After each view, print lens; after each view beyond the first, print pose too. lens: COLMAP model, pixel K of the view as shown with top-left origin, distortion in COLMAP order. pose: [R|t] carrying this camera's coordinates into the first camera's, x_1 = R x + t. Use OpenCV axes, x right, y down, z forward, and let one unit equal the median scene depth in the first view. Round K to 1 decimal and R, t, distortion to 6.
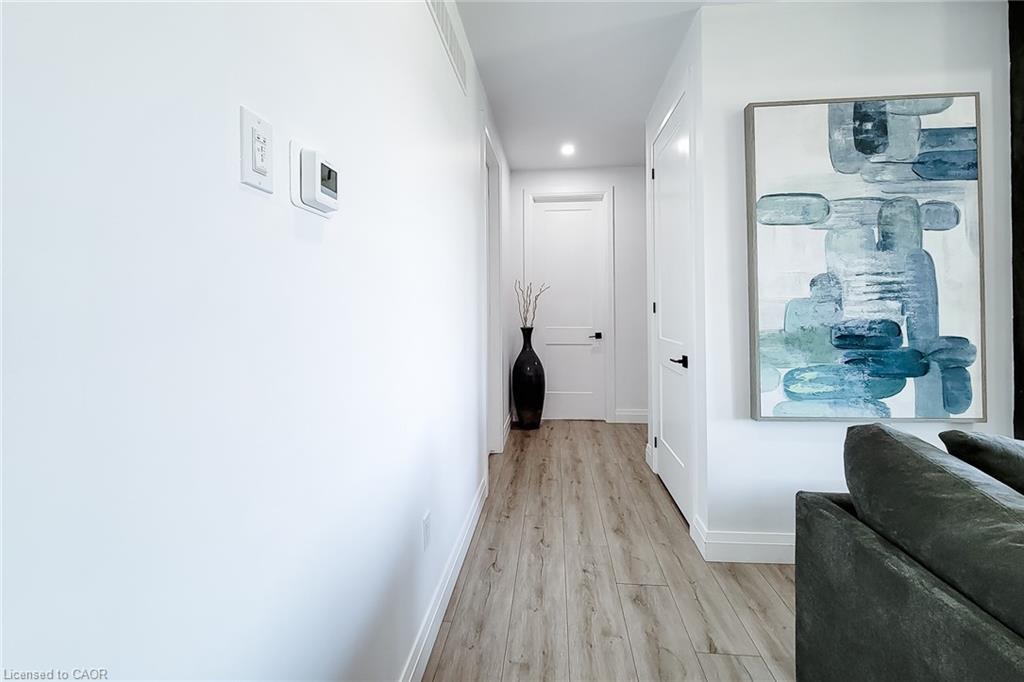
lens RADIAL K [[428.7, 0, 507.7], [0, 428.7, 307.2], [0, 0, 1]] dist [0.000409, -0.000083]
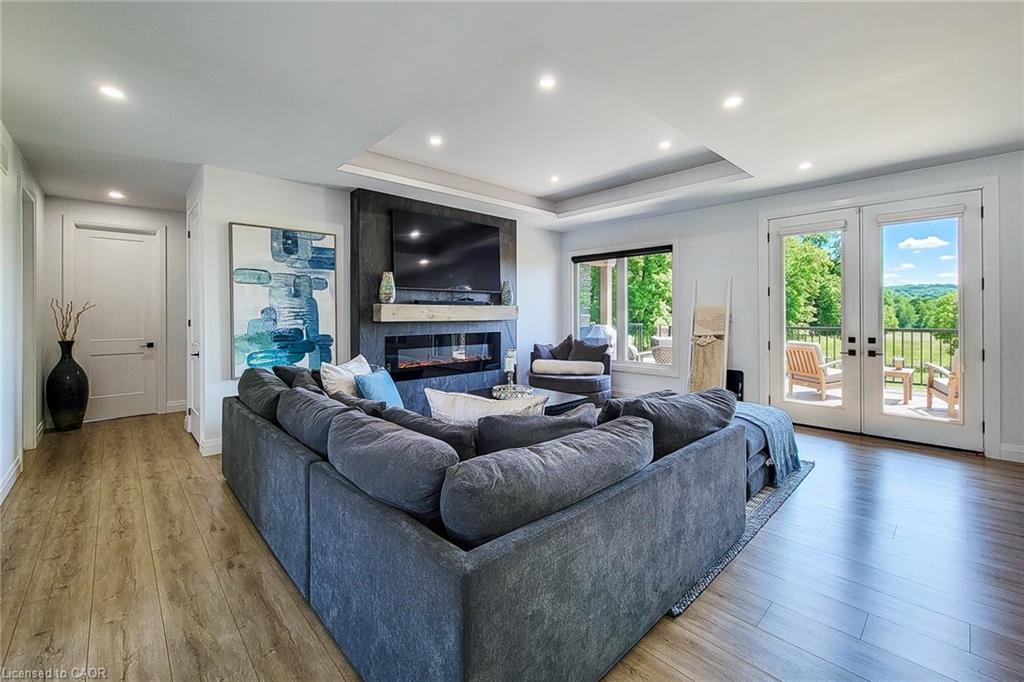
lens RADIAL K [[429.0, 0, 513.8], [0, 429.0, 311.8], [0, 0, 1]] dist [0.000787, 0.000680]
pose [[0.654663, 0.005955, 0.755897, -0.083957], [0.002871, 0.999942, -0.010364, -0.030461], [-0.755915, 0.008955, 0.654608, -1.349433]]
